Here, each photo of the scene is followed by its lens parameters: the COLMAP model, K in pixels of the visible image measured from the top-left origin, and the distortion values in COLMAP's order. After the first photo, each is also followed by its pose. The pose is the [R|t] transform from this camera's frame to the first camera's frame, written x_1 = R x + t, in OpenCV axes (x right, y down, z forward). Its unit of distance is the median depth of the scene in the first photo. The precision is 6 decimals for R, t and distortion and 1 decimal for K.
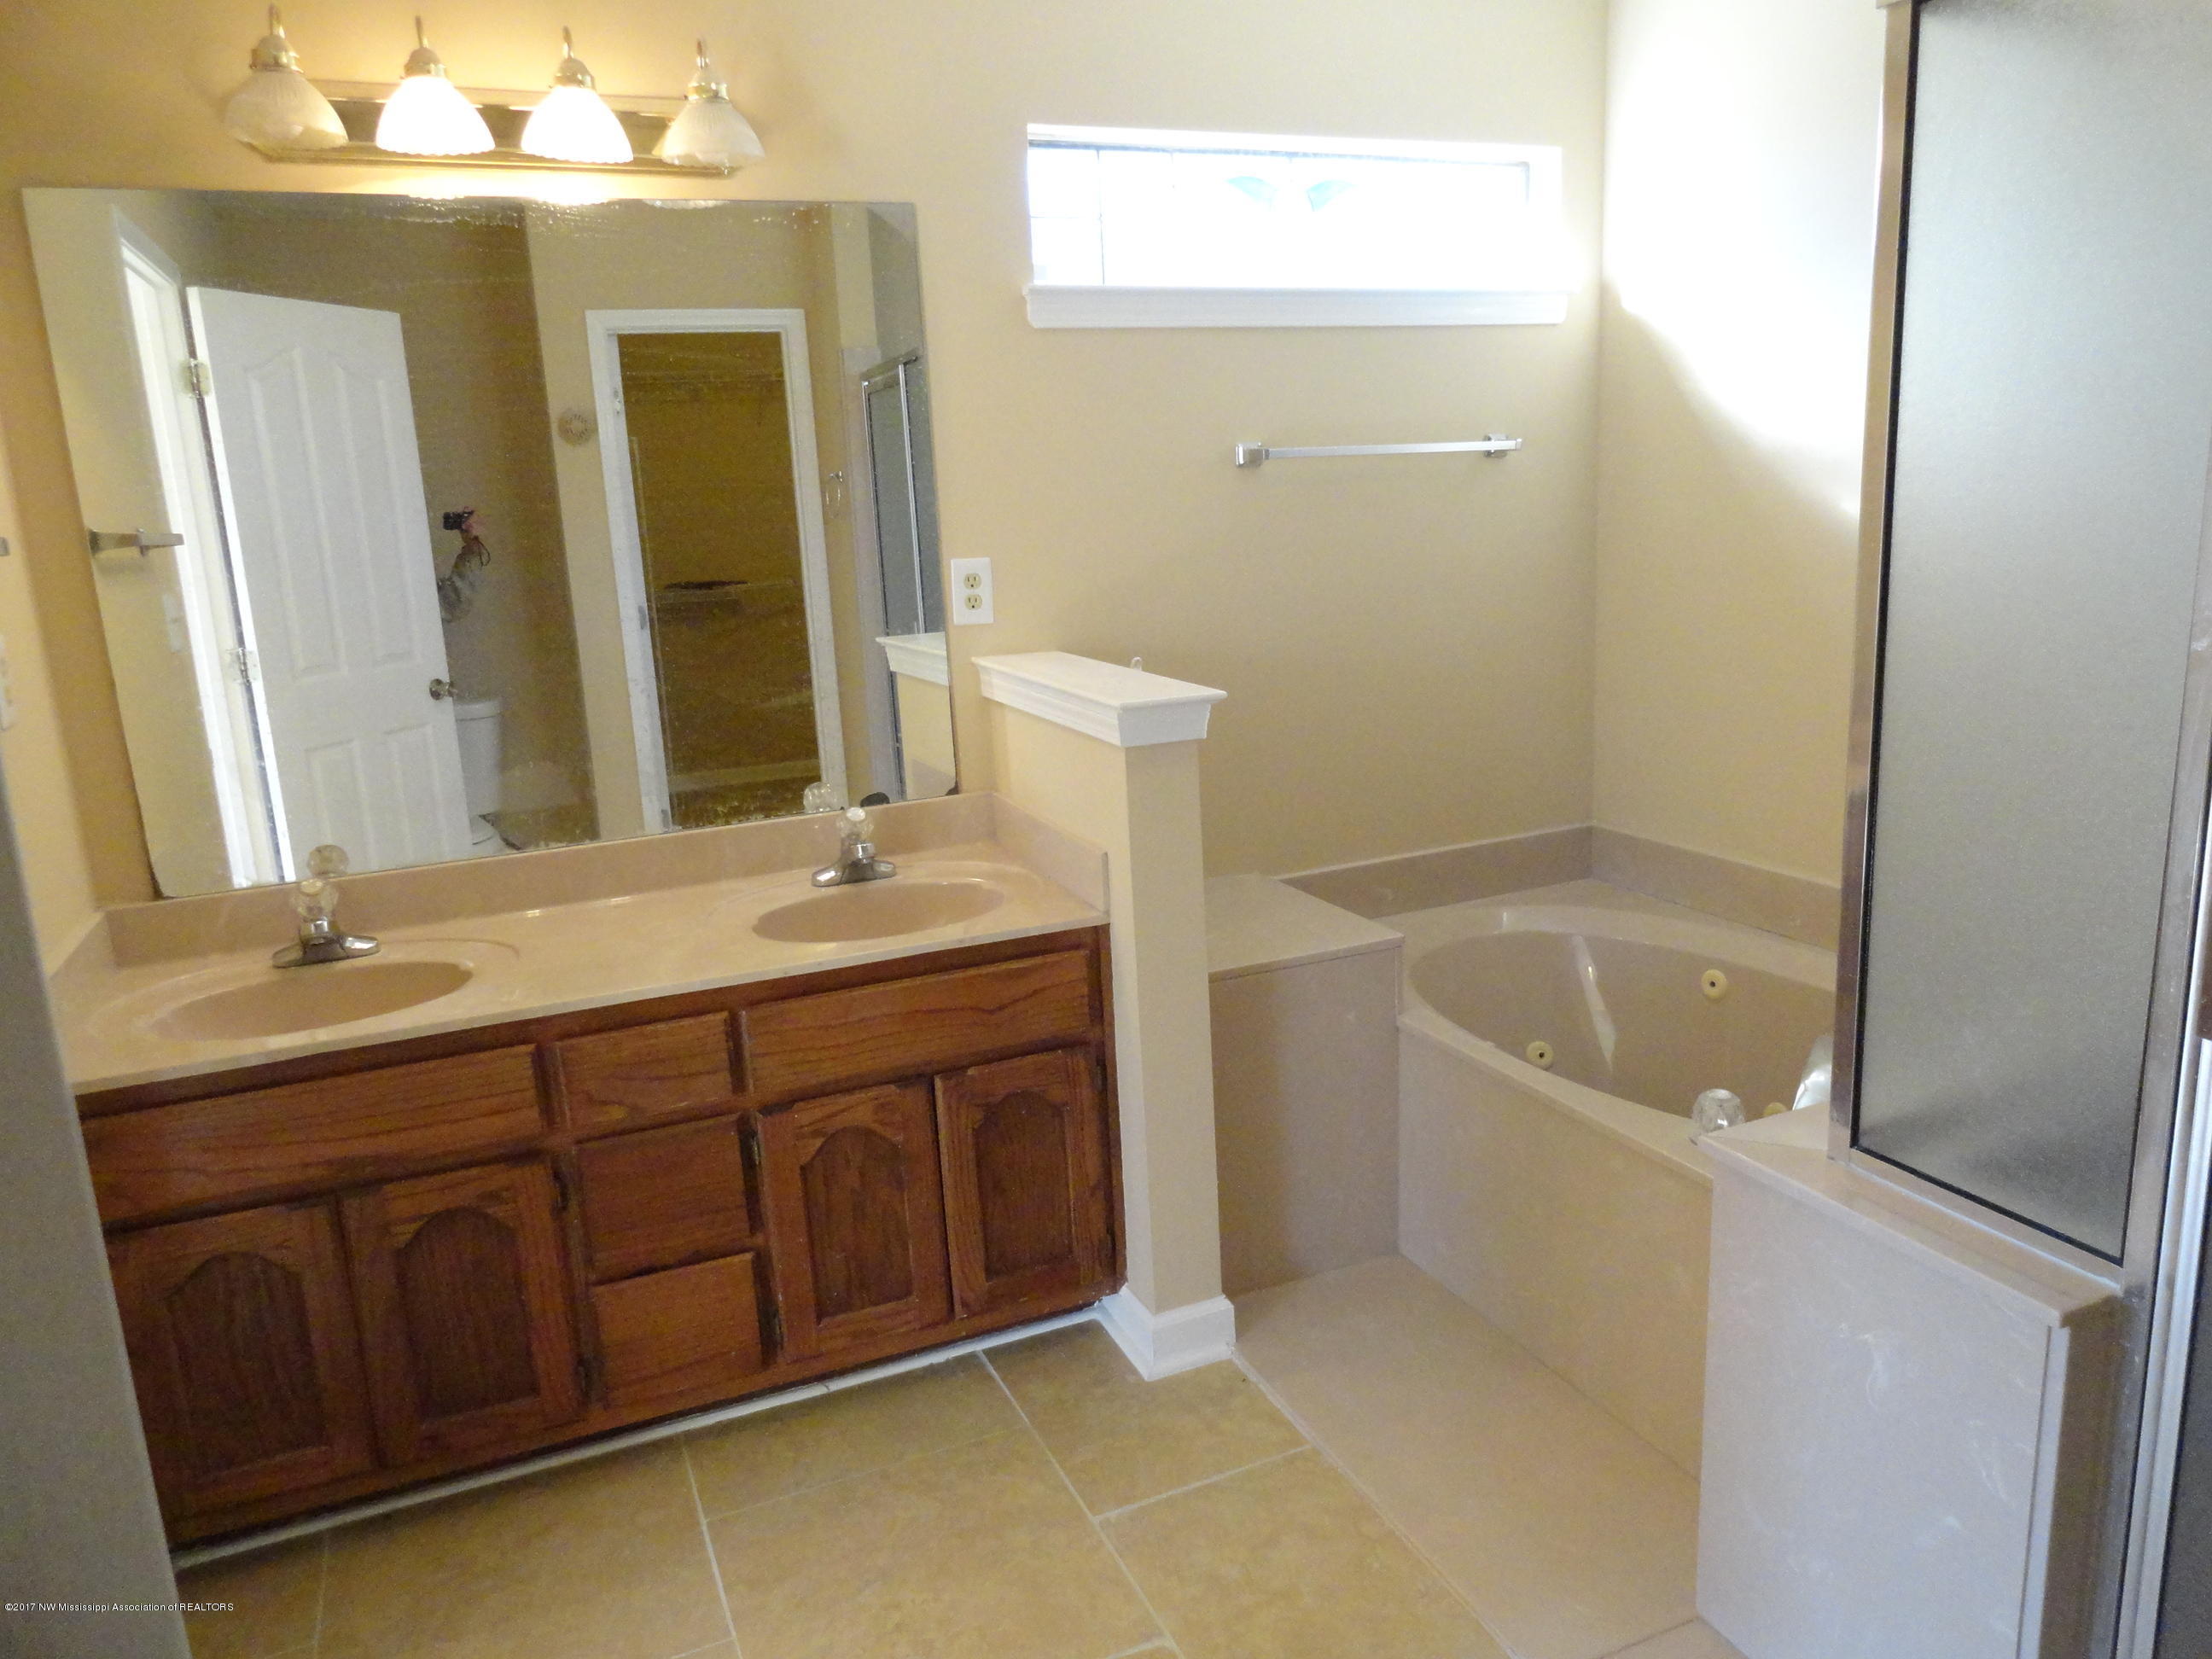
lens RADIAL K [[1514.7, 0, 1135.4], [0, 1514.7, 827.0], [0, 0, 1]] dist [-0.004574, -0.000693]
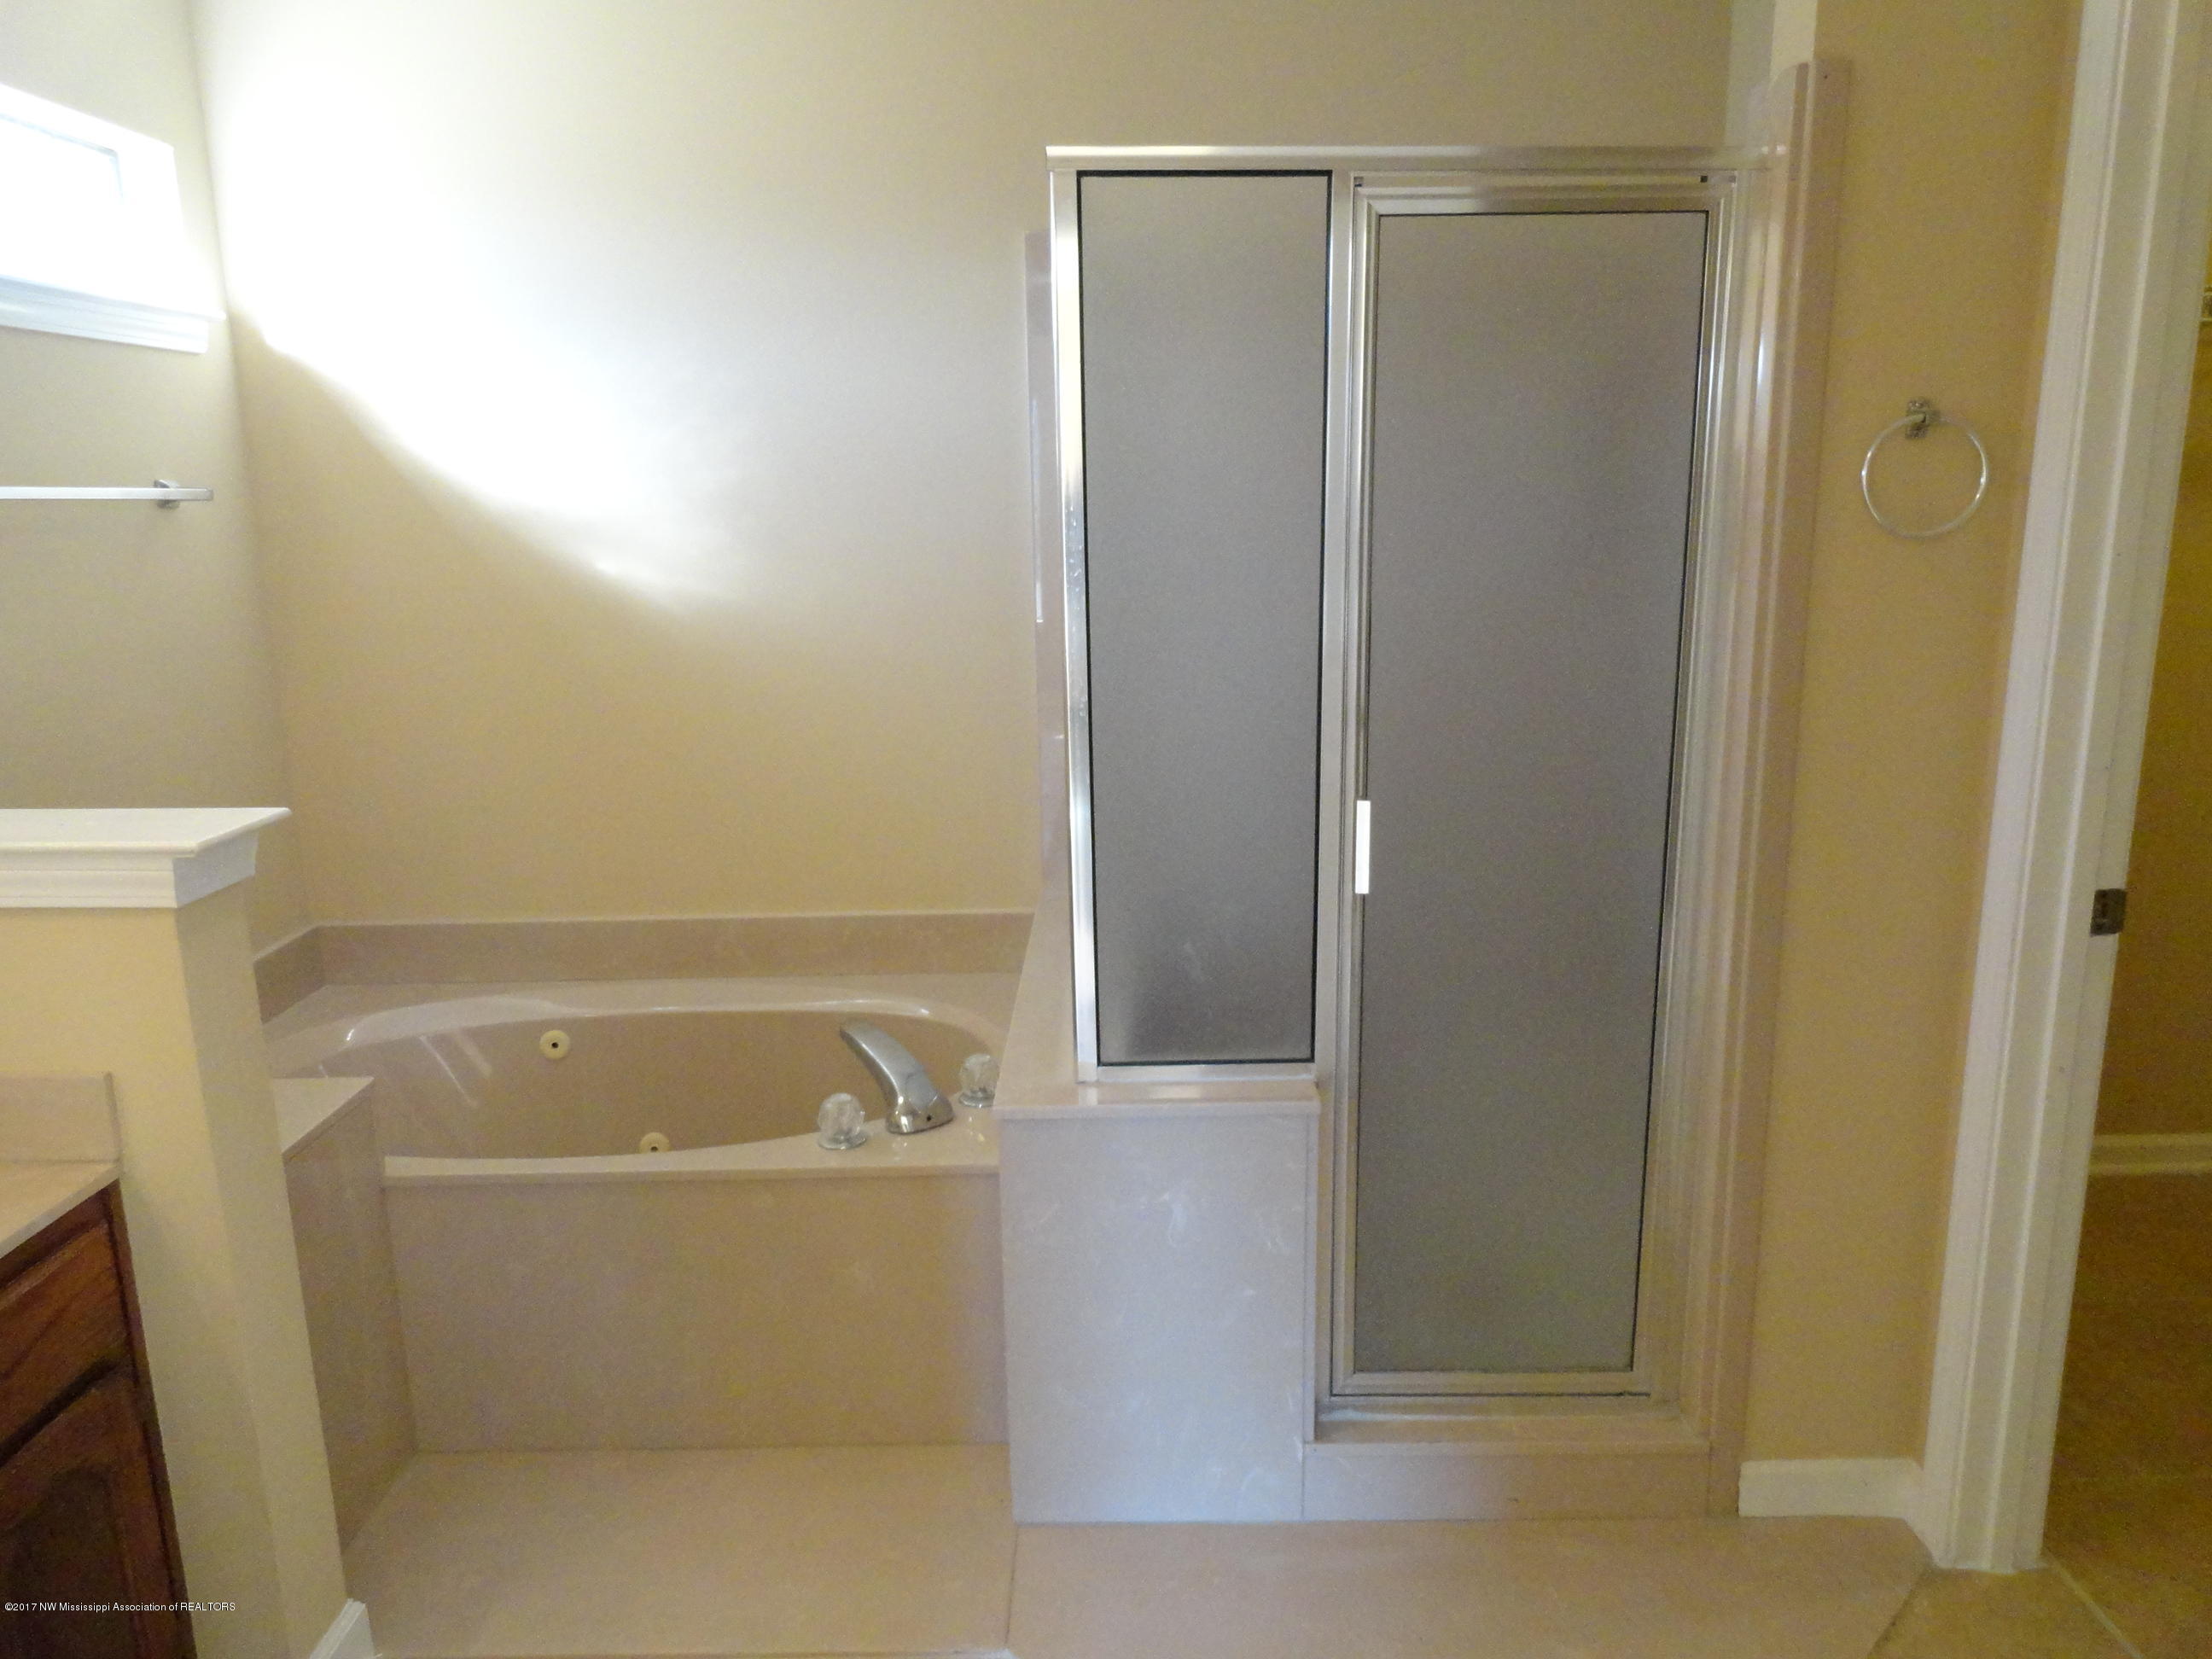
lens RADIAL K [[1514.7, 0, 1135.4], [0, 1514.7, 827.0], [0, 0, 1]] dist [-0.004574, -0.000693]
pose [[0.395568, -0.159153, 0.904542, -0.338551], [0.196089, 0.976798, 0.086114, -0.046056], [-0.897260, 0.143307, 0.417598, 0.228203]]
